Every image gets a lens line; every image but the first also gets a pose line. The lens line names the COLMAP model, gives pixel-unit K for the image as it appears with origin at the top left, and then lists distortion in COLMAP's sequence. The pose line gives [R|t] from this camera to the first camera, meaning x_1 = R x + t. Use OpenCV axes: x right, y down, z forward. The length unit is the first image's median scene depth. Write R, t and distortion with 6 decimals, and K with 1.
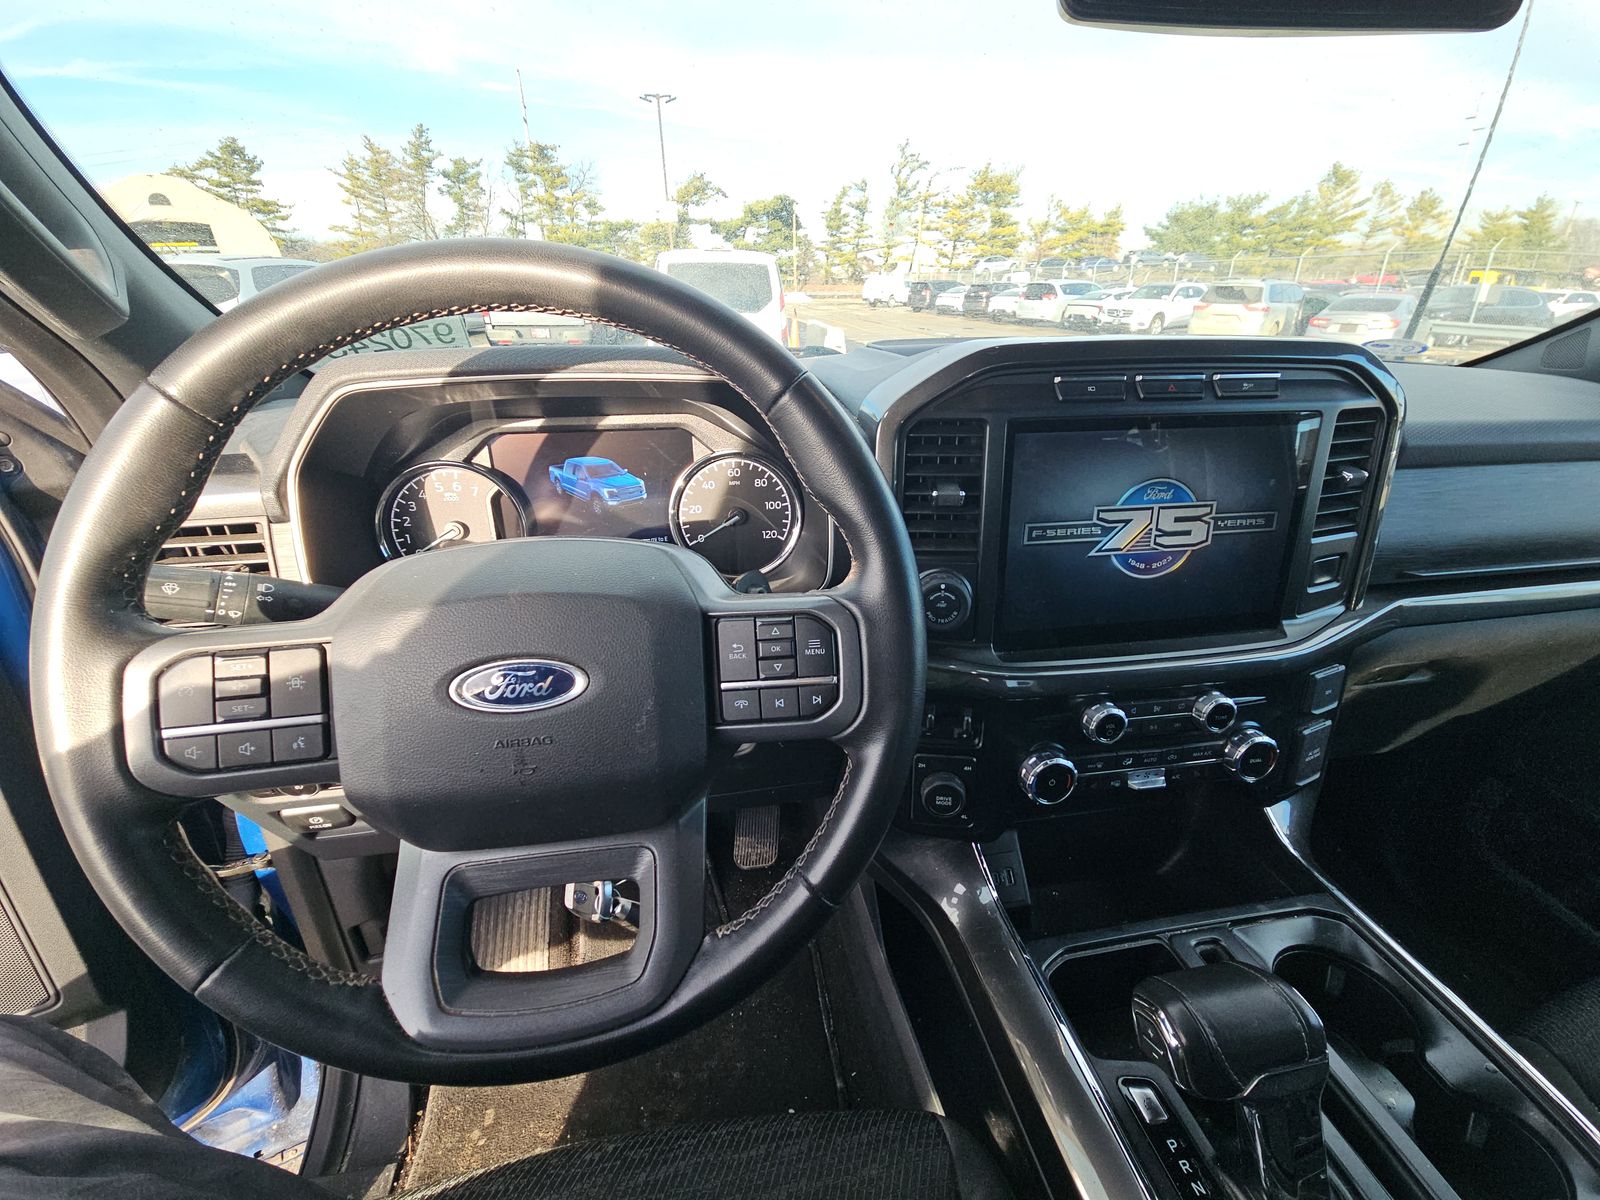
lens RADIAL K [[595.6, 0, 824.9], [0, 595.6, 604.6], [0, 0, 1]] dist [0.000366, -0.000165]
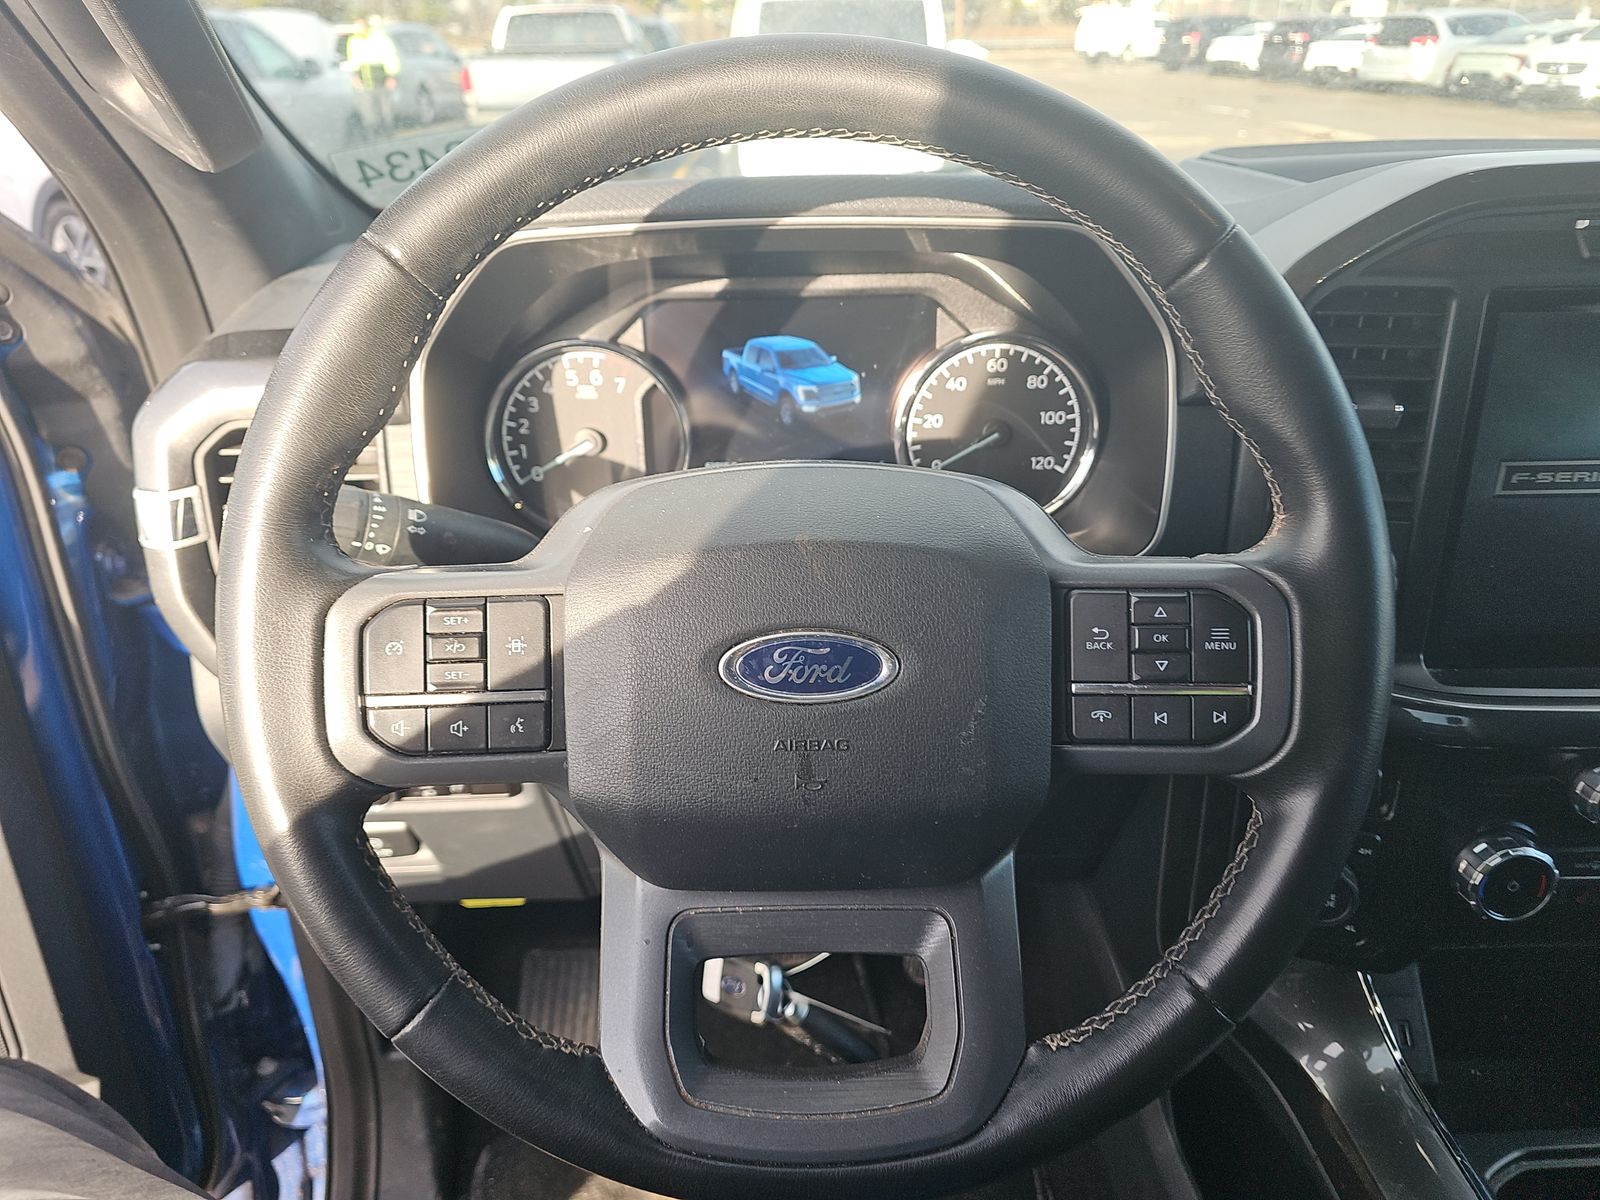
lens RADIAL K [[995.2, 0, 800.0], [0, 995.2, 600.0], [0, 0, 1]] dist [0.053435, -0.040002]
pose [[0.989753, 0.053842, -0.132249, -0.221226], [-0.049976, 0.998225, 0.032381, 0.008961], [0.133758, -0.025439, 0.990688, -0.120109]]
